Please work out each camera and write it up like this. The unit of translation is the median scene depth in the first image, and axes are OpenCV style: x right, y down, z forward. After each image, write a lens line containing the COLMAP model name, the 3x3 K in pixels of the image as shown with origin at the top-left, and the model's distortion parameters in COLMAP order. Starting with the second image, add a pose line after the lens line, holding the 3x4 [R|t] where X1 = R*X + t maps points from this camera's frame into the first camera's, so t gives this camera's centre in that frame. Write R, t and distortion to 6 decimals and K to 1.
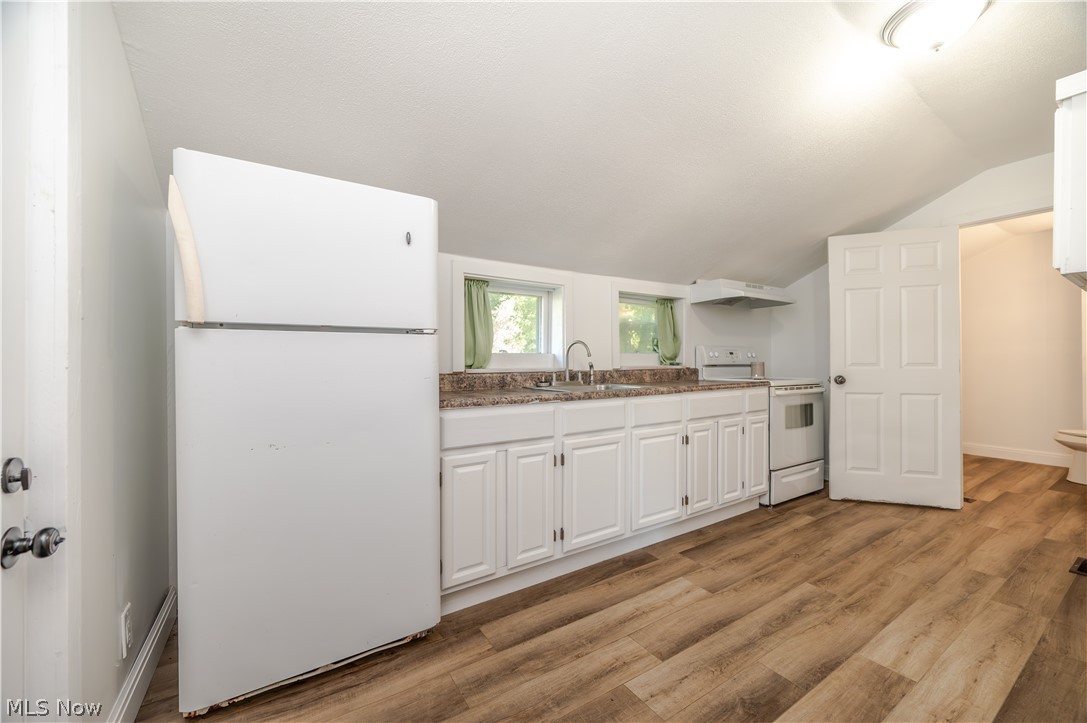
lens RADIAL K [[427.3, 0, 541.3], [0, 427.3, 362.2], [0, 0, 1]] dist [-0.002630, 0.000512]
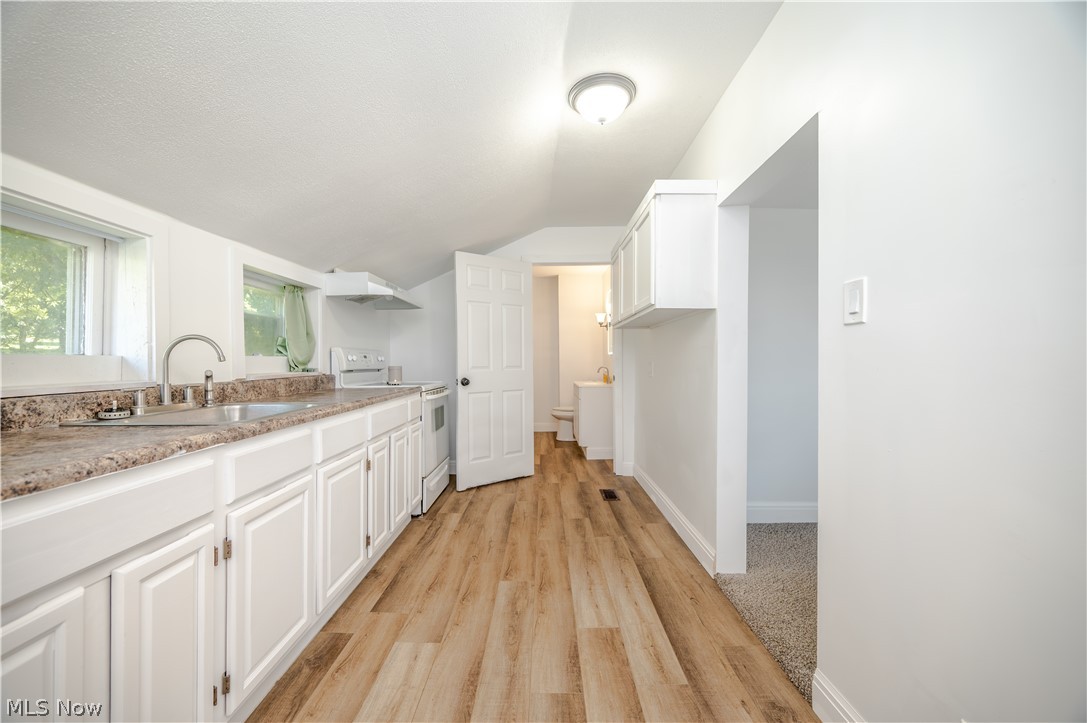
lens RADIAL K [[427.3, 0, 541.3], [0, 427.3, 360.5], [0, 0, 1]] dist [-0.002630, 0.000512]
pose [[0.546781, 0.000352, 0.837276, -0.164678], [0.007010, 0.999963, -0.004998, -0.009168], [-0.837246, 0.008602, 0.546758, 0.305060]]
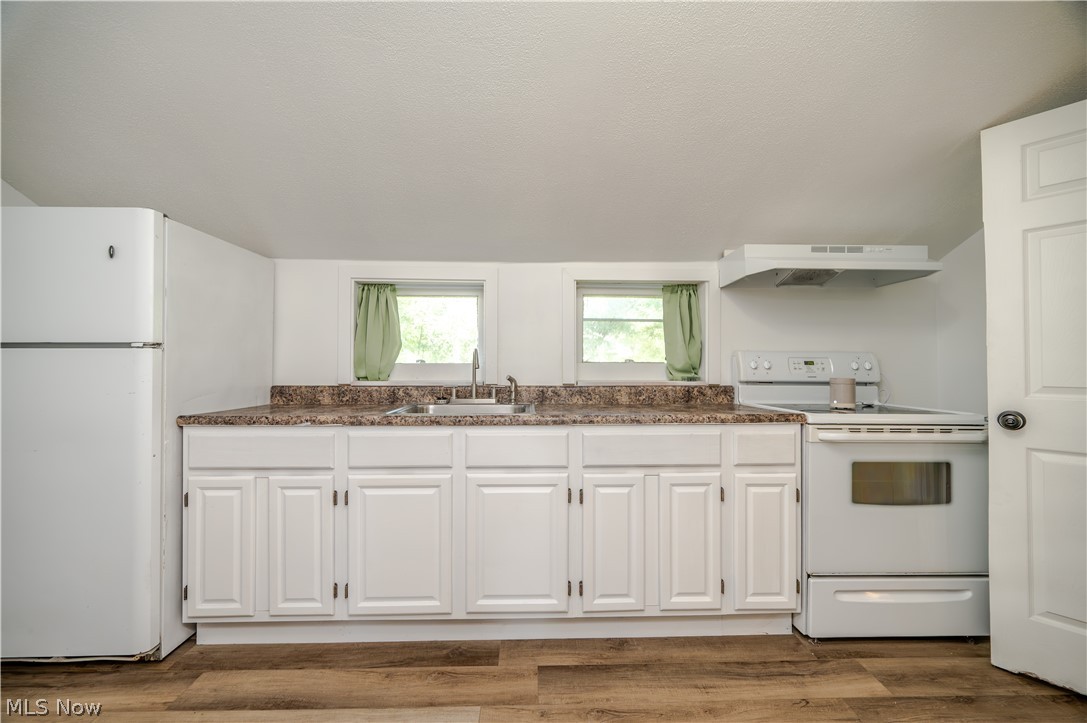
lens RADIAL K [[427.3, 0, 536.2], [0, 427.3, 361.4], [0, 0, 1]] dist [-0.002630, 0.000512]
pose [[0.855045, 0.000146, -0.518554, 0.666443], [-0.007380, 0.999902, -0.011887, -0.019515], [0.518502, 0.013991, 0.854962, 0.425802]]
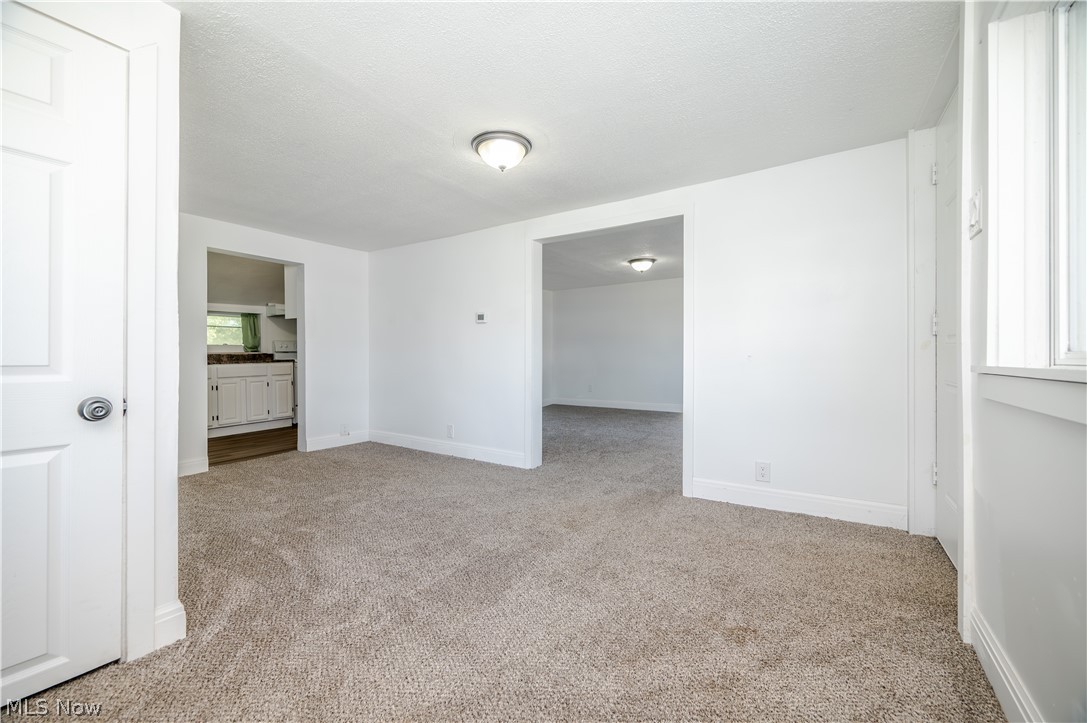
lens RADIAL K [[427.3, 0, 547.3], [0, 427.3, 363.3], [0, 0, 1]] dist [-0.002630, 0.000512]
pose [[0.908523, -0.008031, 0.417758, 0.977546], [0.003246, 0.999921, 0.012164, 0.053063], [-0.417823, -0.009696, 0.908477, -1.574959]]
